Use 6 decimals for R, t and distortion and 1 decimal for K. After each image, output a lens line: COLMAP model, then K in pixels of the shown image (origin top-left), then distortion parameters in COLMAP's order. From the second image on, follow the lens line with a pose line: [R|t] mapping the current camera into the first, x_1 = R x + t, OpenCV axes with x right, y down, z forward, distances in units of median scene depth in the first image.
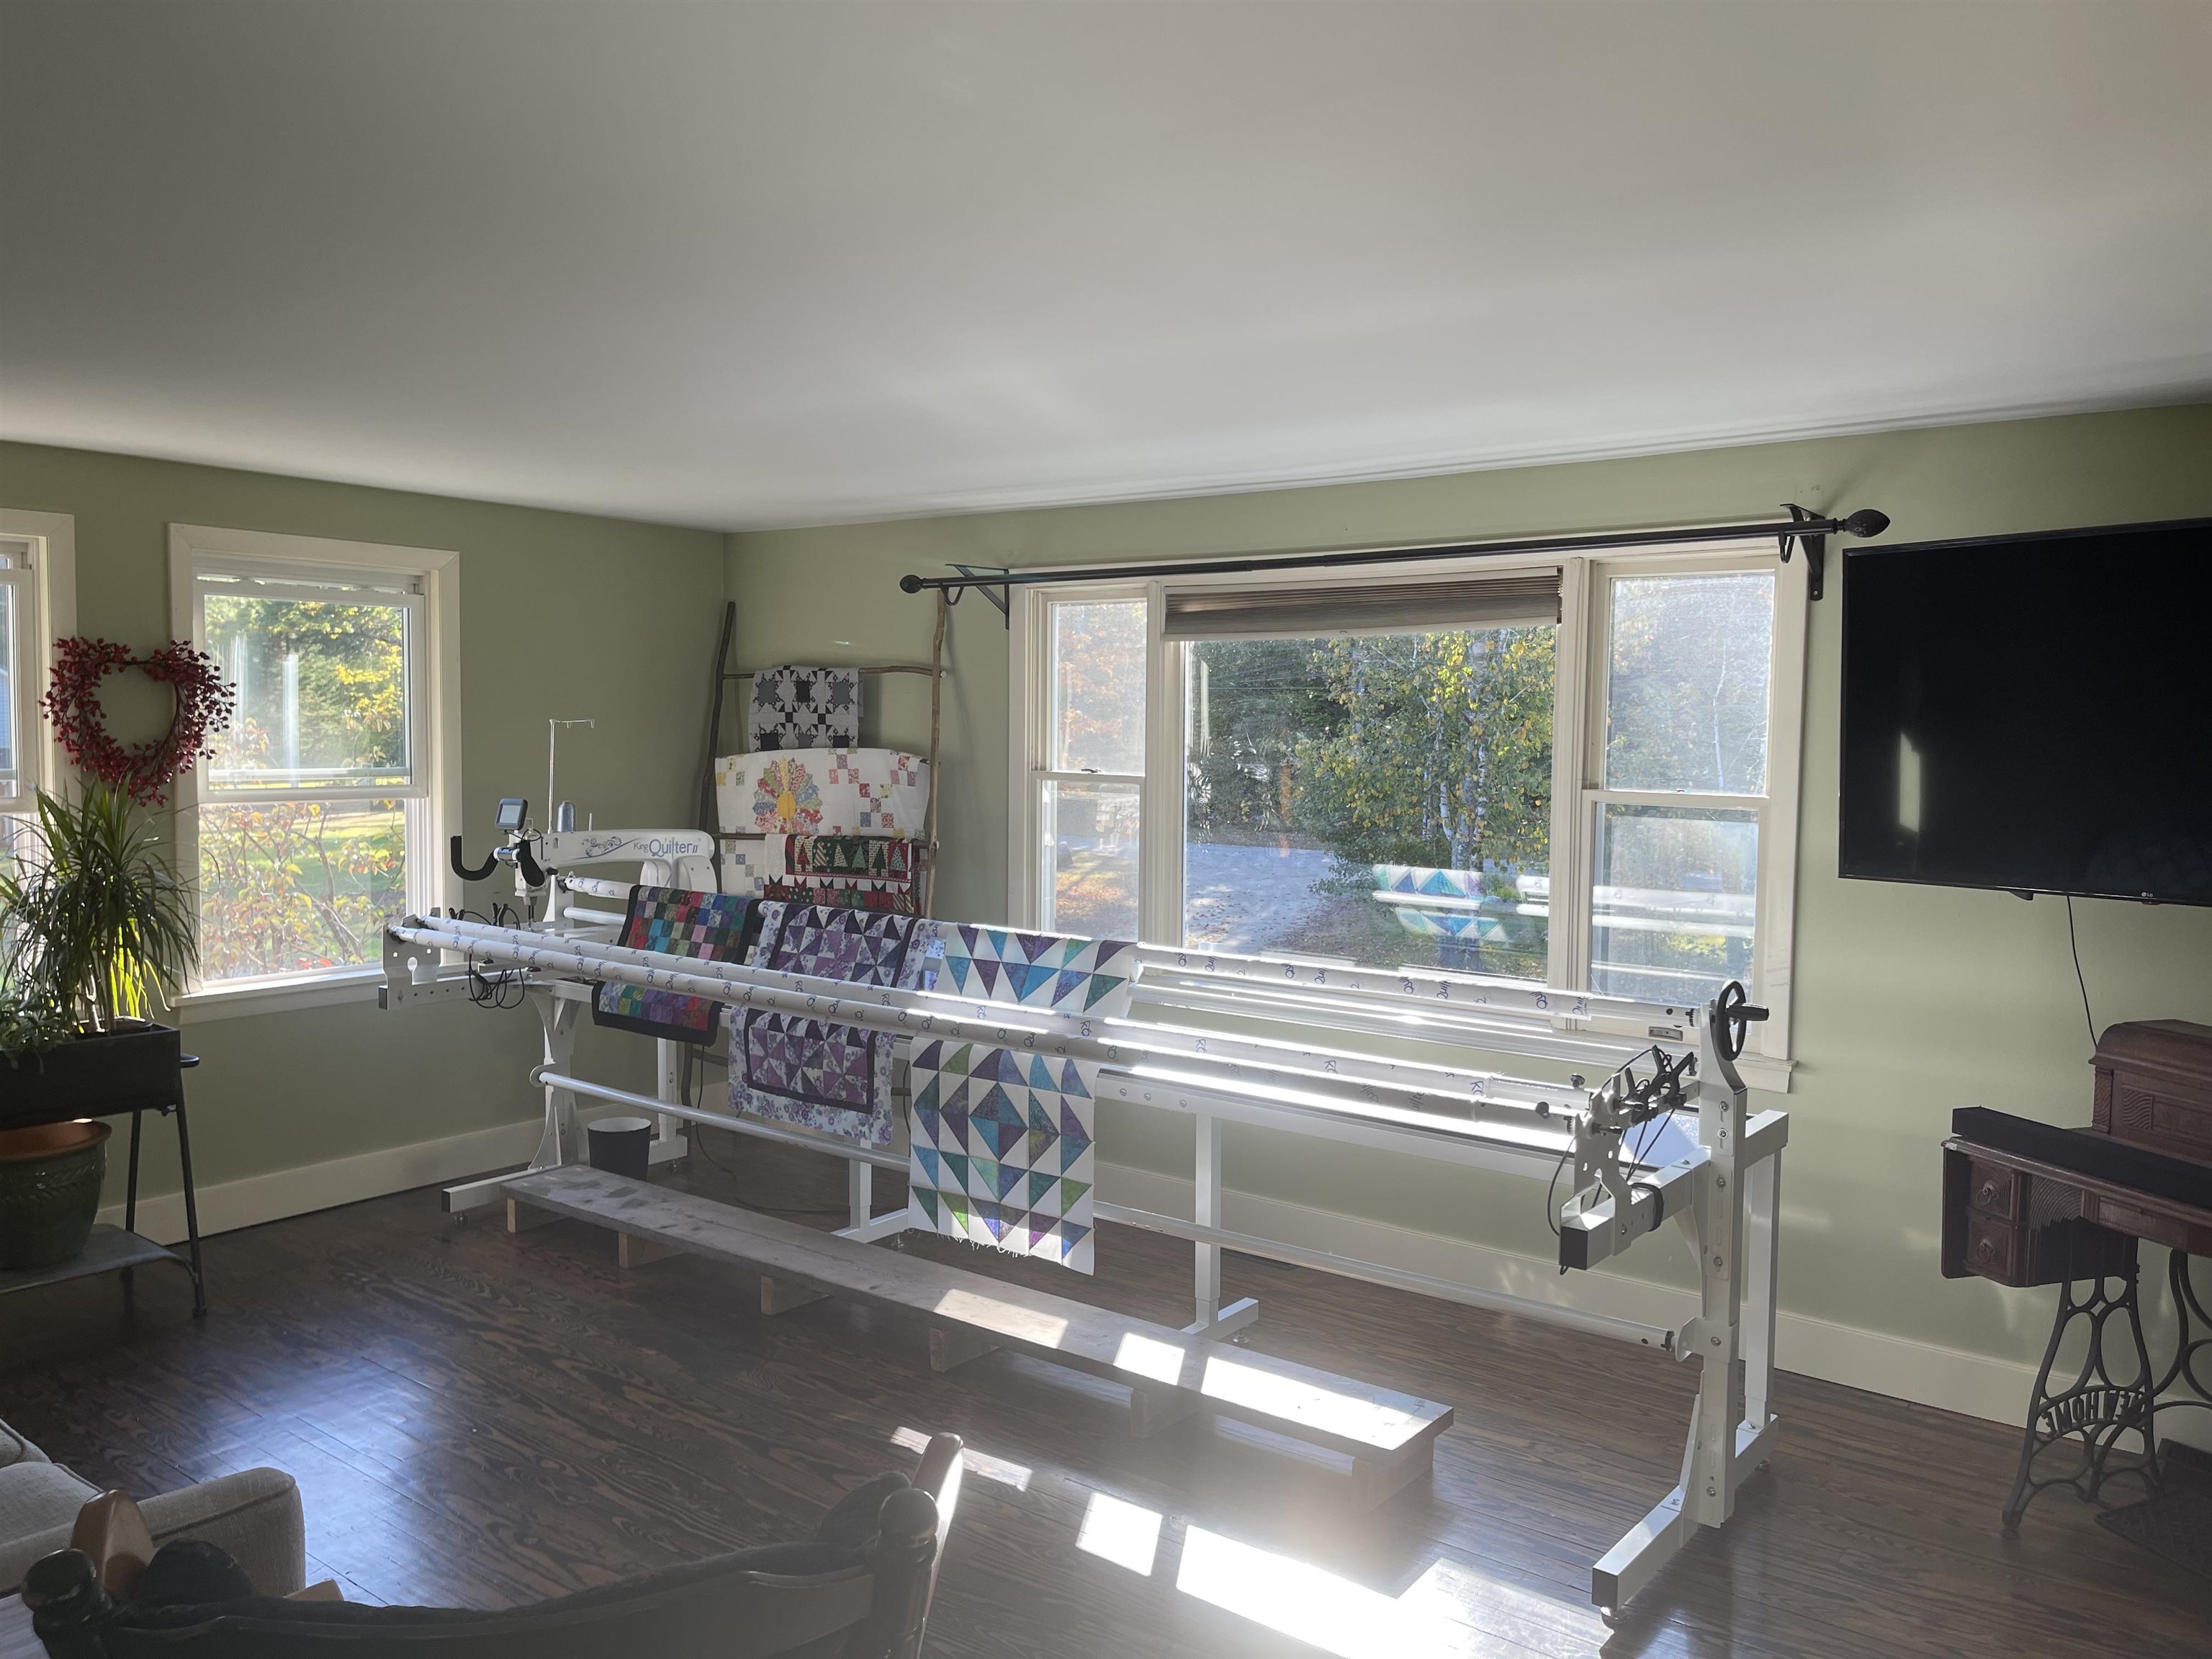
lens RADIAL K [[1668.7, 0, 1124.3], [0, 1668.7, 817.6], [0, 0, 1]] dist [0.065672, -0.076459]
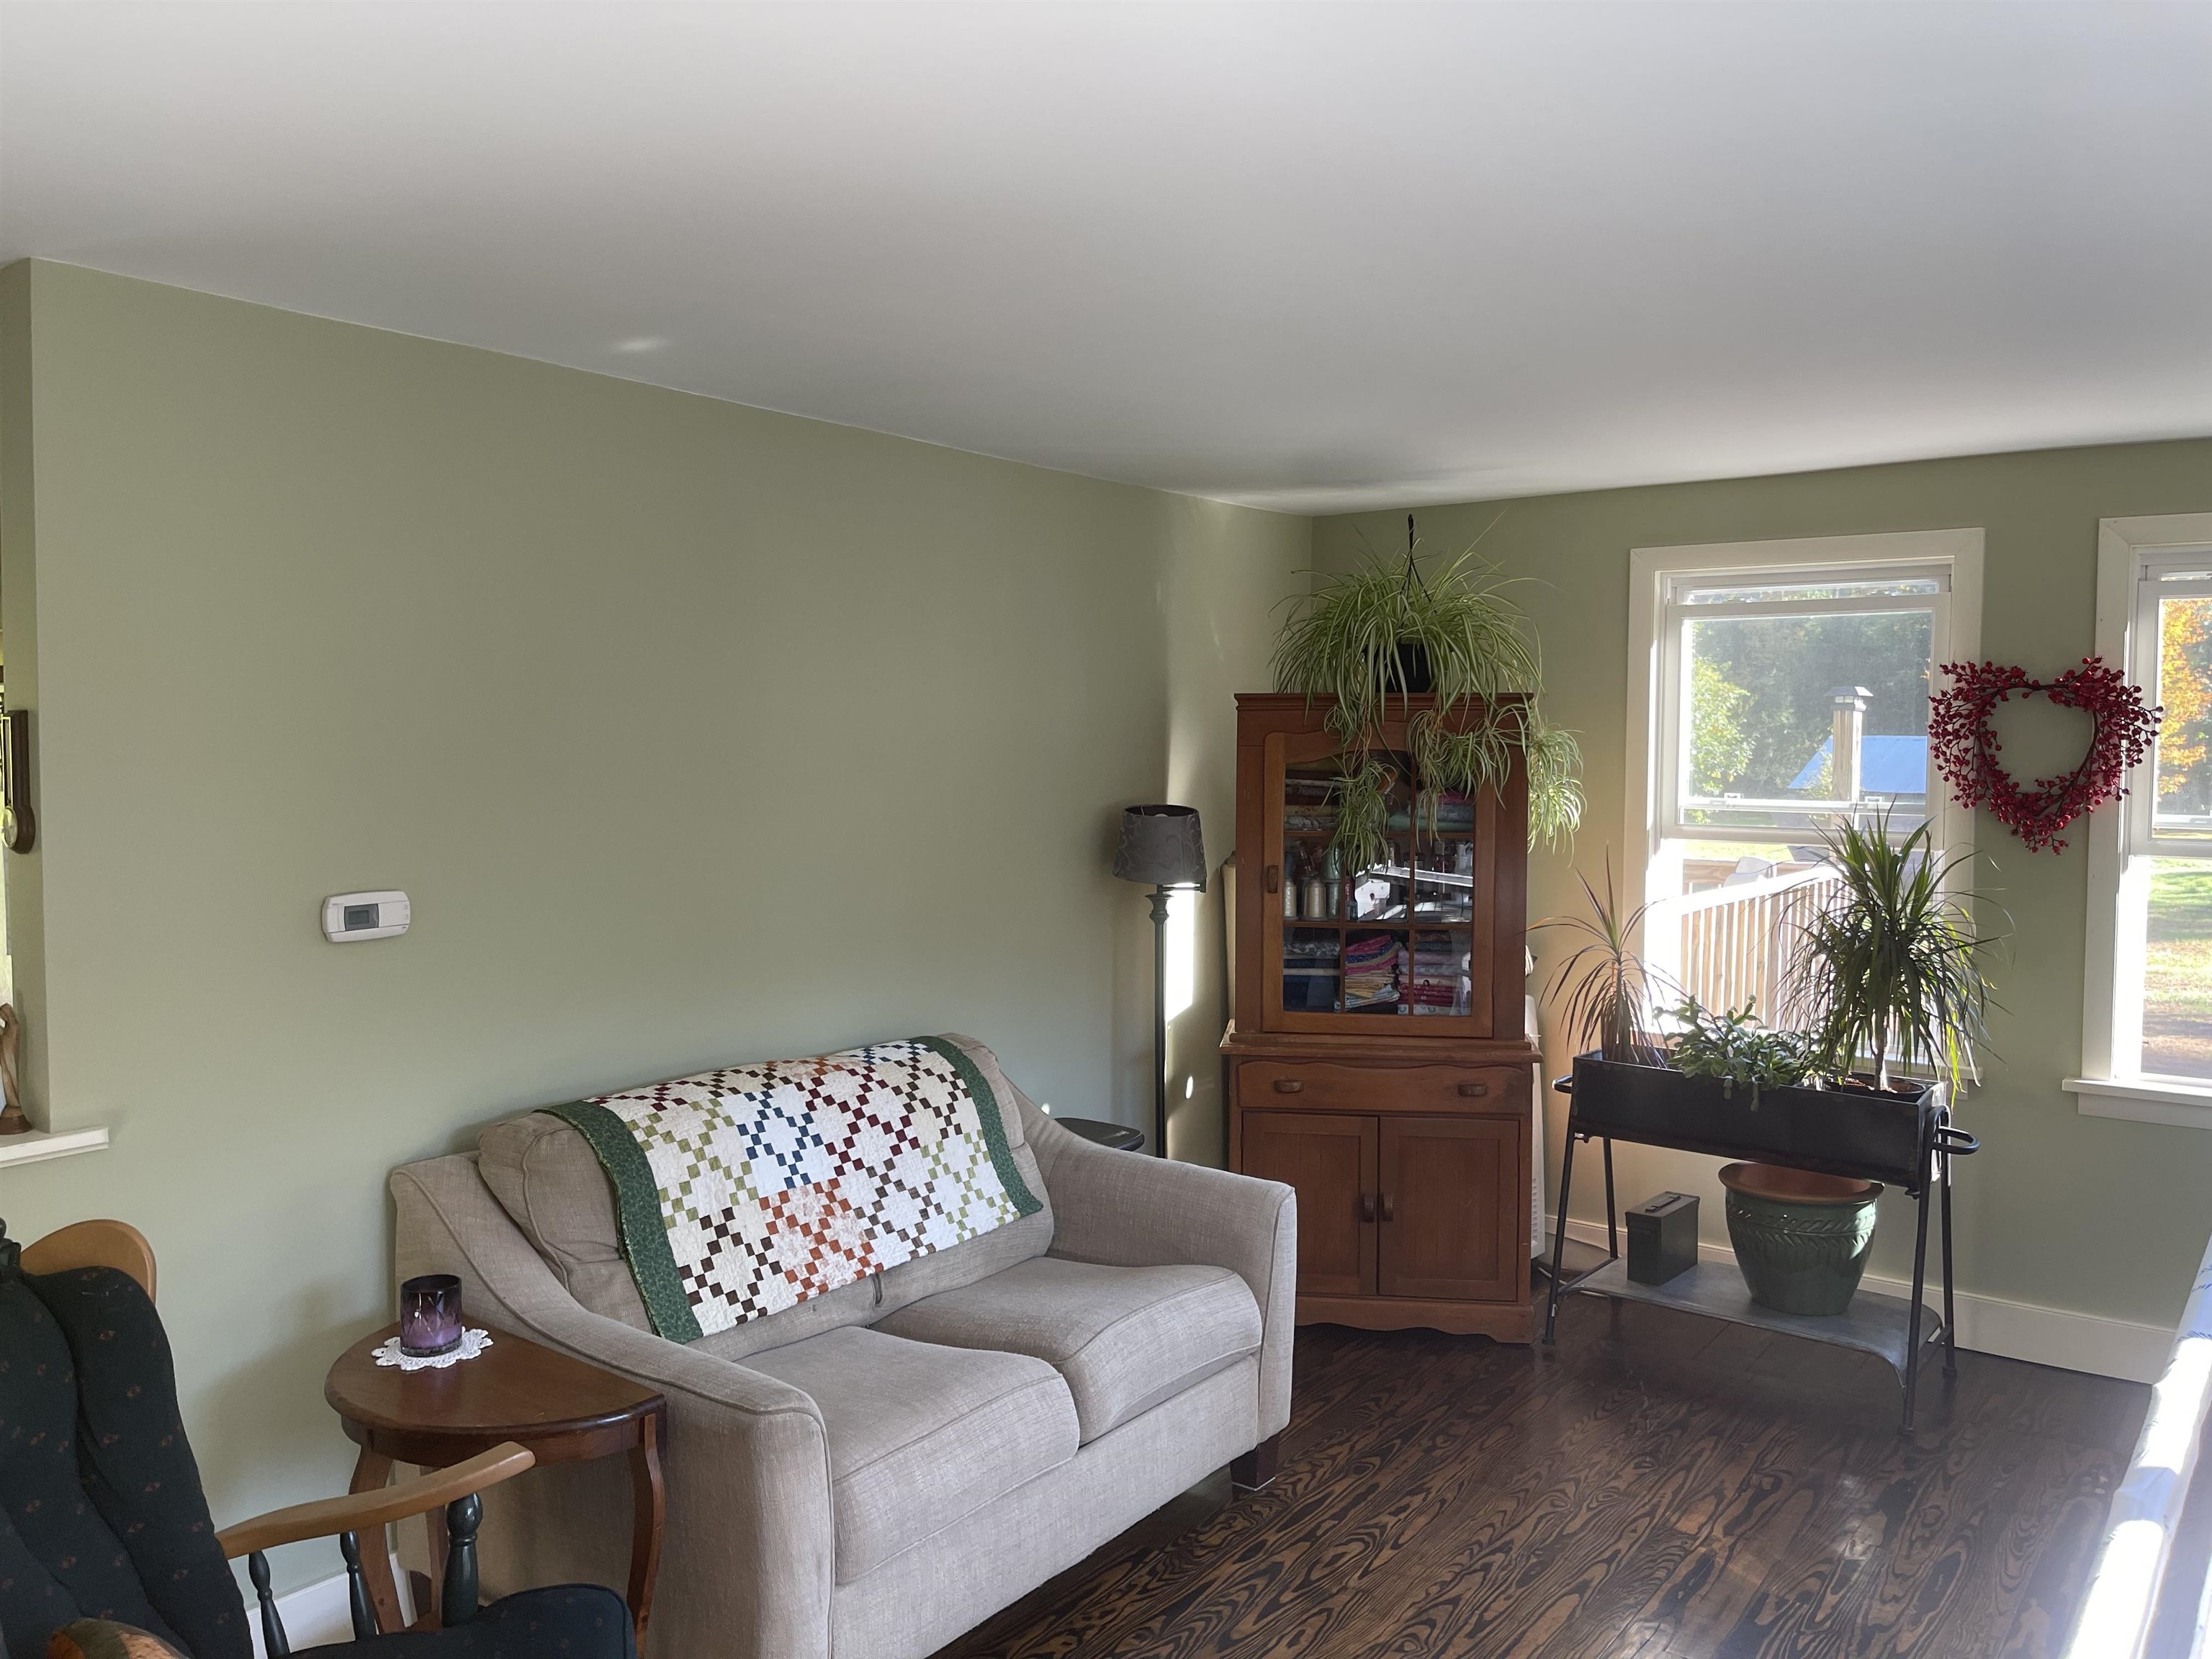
lens RADIAL K [[1668.7, 0, 1126.3], [0, 1668.7, 821.3], [0, 0, 1]] dist [0.065672, -0.076459]
pose [[0.017671, 0.043522, -0.998896, 0.284197], [-0.060001, 0.997298, 0.042391, -0.031997], [0.998042, 0.059186, 0.020234, 0.530106]]
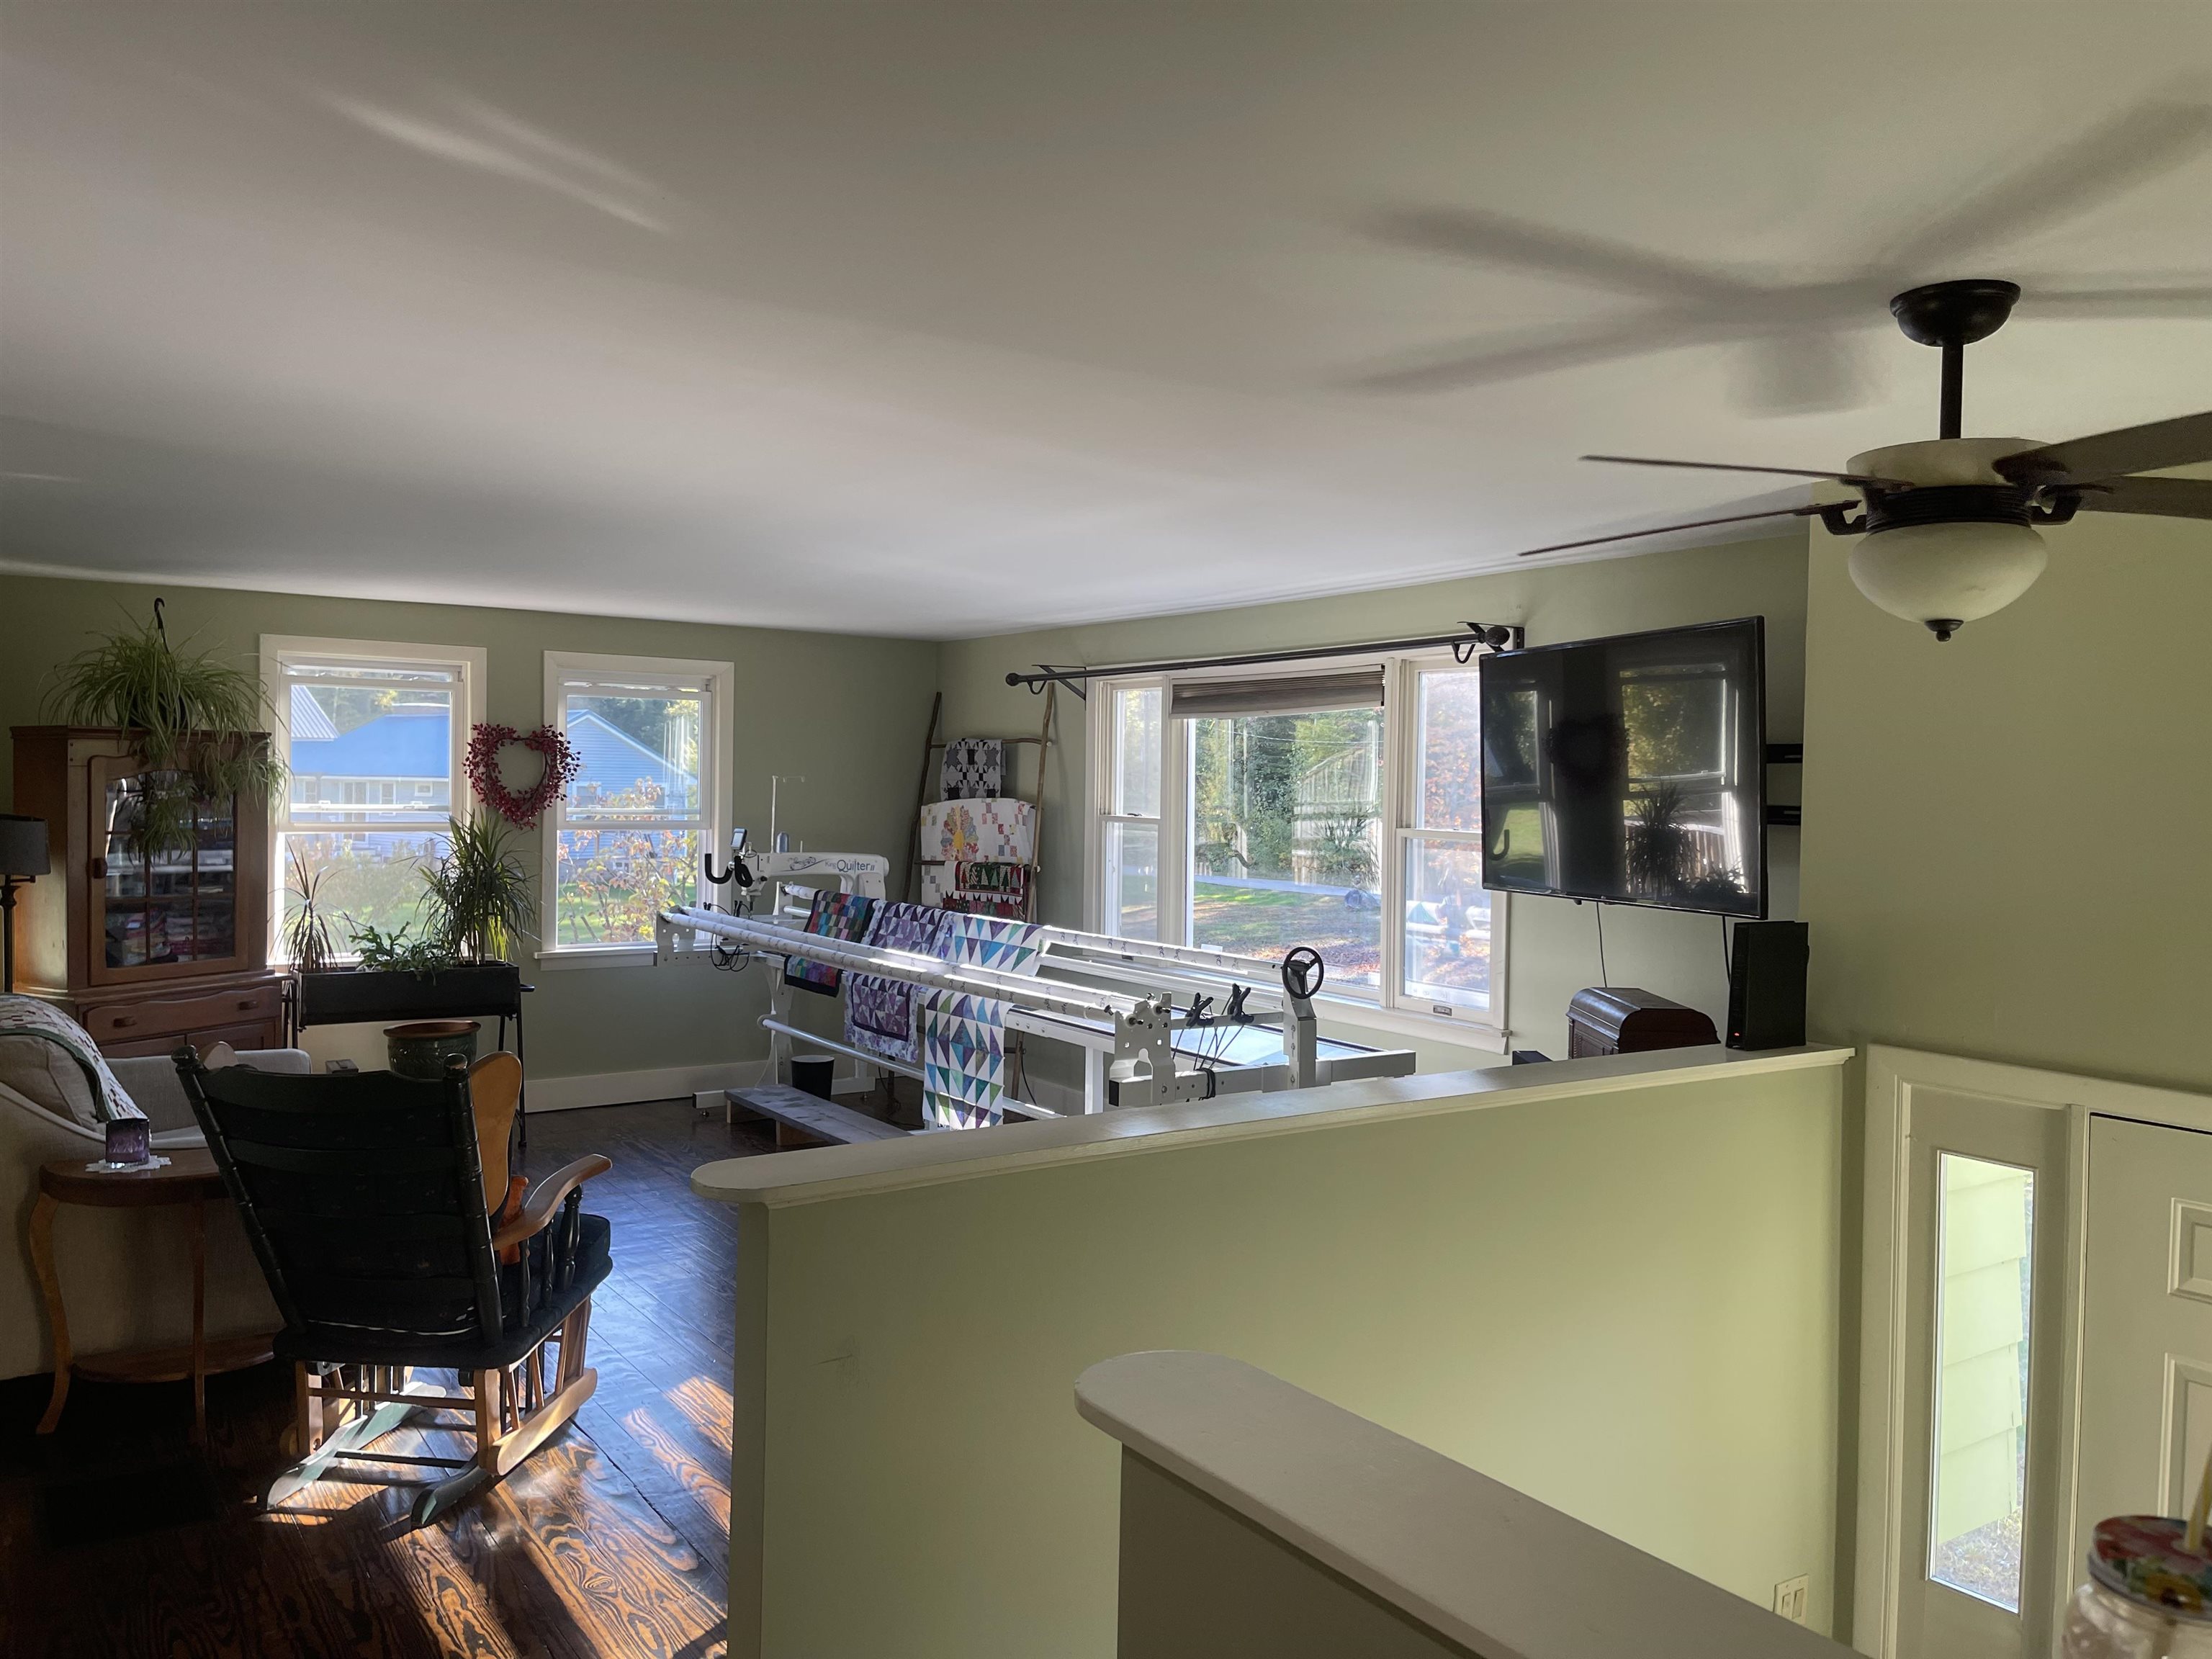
lens RADIAL K [[1668.7, 0, 1126.2], [0, 1668.7, 809.0], [0, 0, 1]] dist [0.065672, -0.076459]
pose [[0.950602, 0.008769, -0.310289, 0.455408], [-0.022979, 0.998846, -0.042168, 0.027975], [0.309562, 0.047215, 0.949706, -0.325538]]
